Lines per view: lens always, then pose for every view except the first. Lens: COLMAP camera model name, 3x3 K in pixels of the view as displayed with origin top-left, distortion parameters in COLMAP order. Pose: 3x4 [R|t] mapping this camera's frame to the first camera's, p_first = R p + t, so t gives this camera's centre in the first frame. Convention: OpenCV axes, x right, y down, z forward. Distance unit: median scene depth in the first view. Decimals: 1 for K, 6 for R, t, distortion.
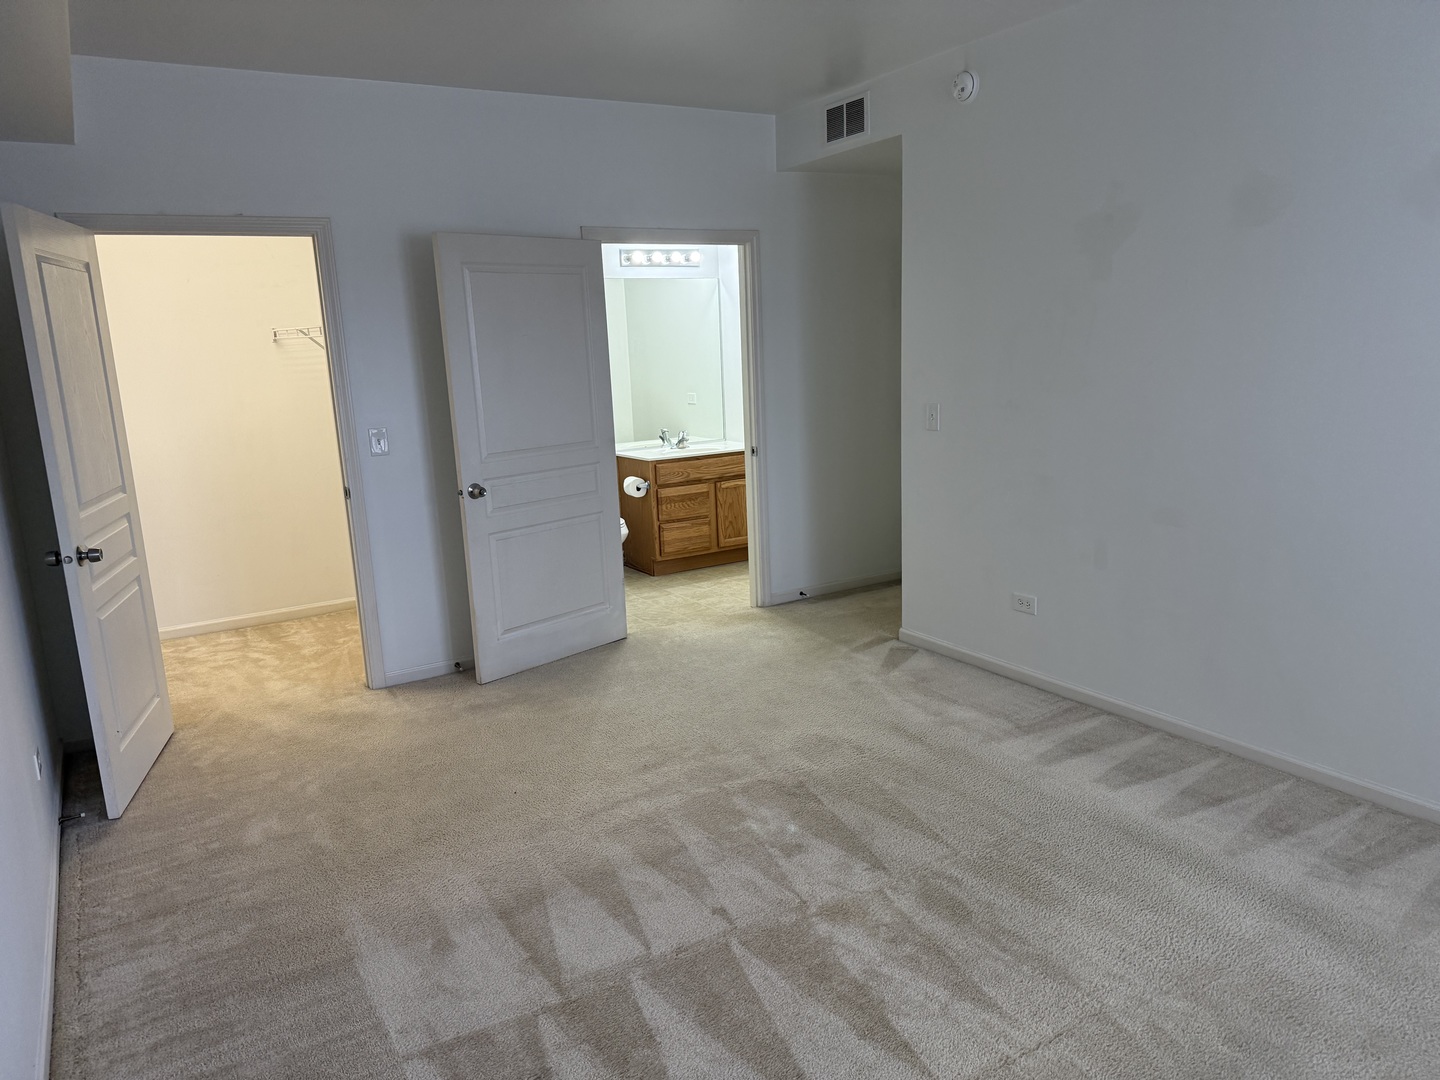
lens RADIAL K [[1006.7, 0, 720.0], [0, 1006.7, 540.0], [0, 0, 1]] dist [0.132362, -0.216289]
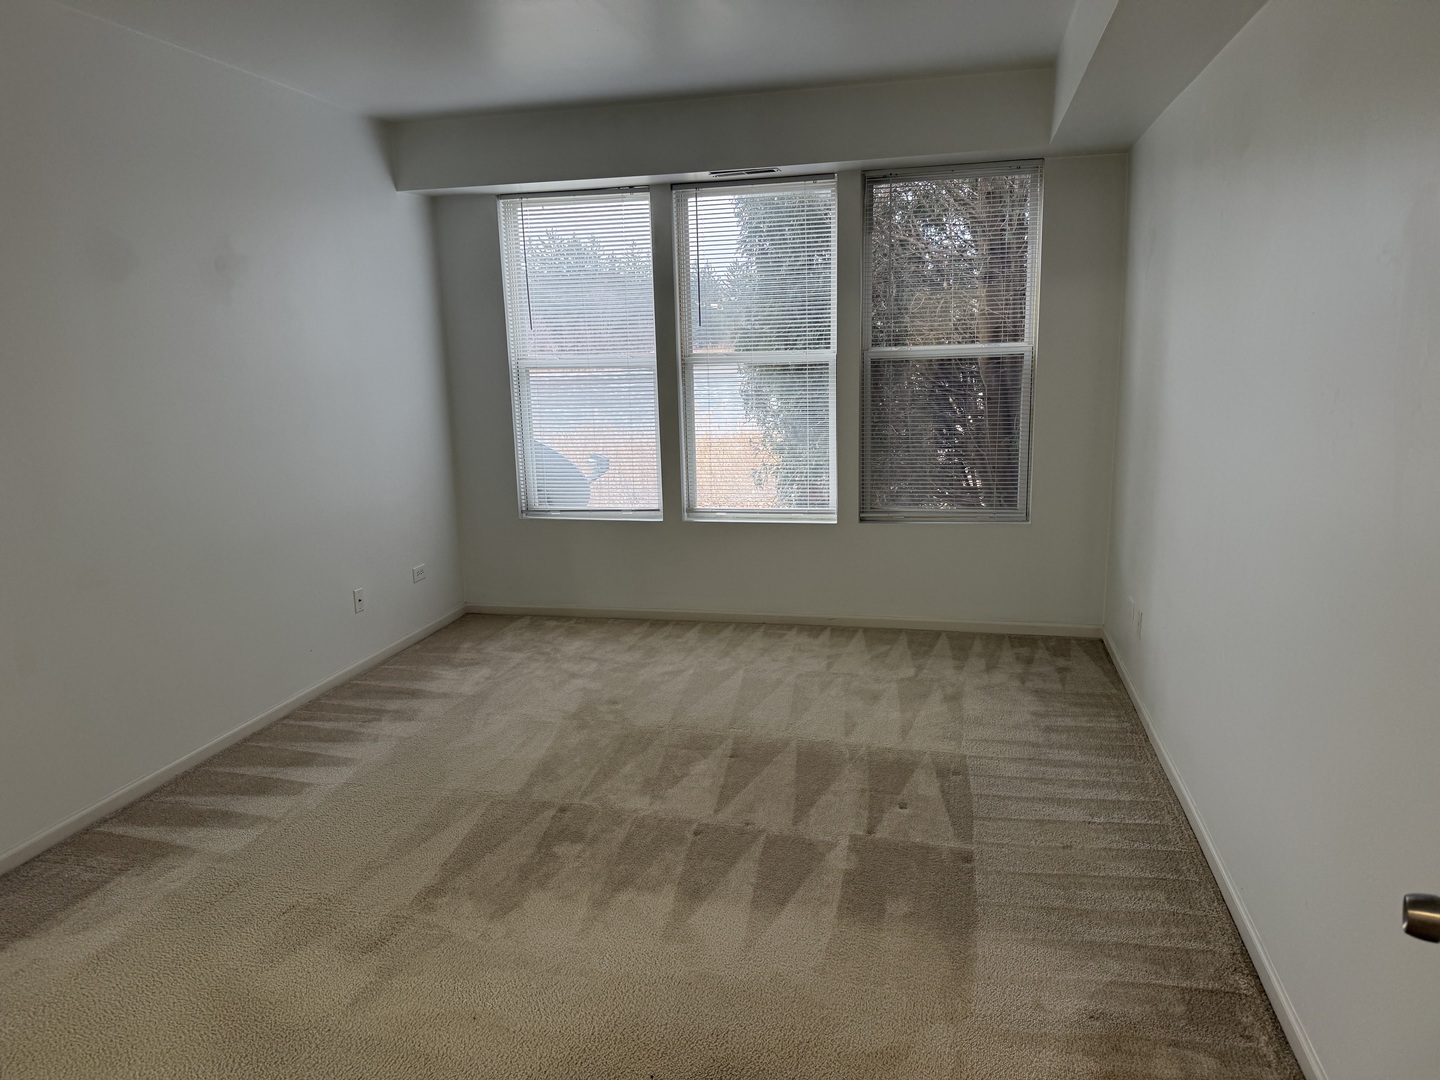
lens RADIAL K [[1006.7, 0, 720.0], [0, 1006.7, 540.0], [0, 0, 1]] dist [0.132362, -0.216289]
pose [[-0.703718, -0.070762, 0.706947, -0.675037], [0.203366, 0.933332, 0.295860, -0.236125], [-0.680752, 0.351971, -0.642412, 1.280123]]
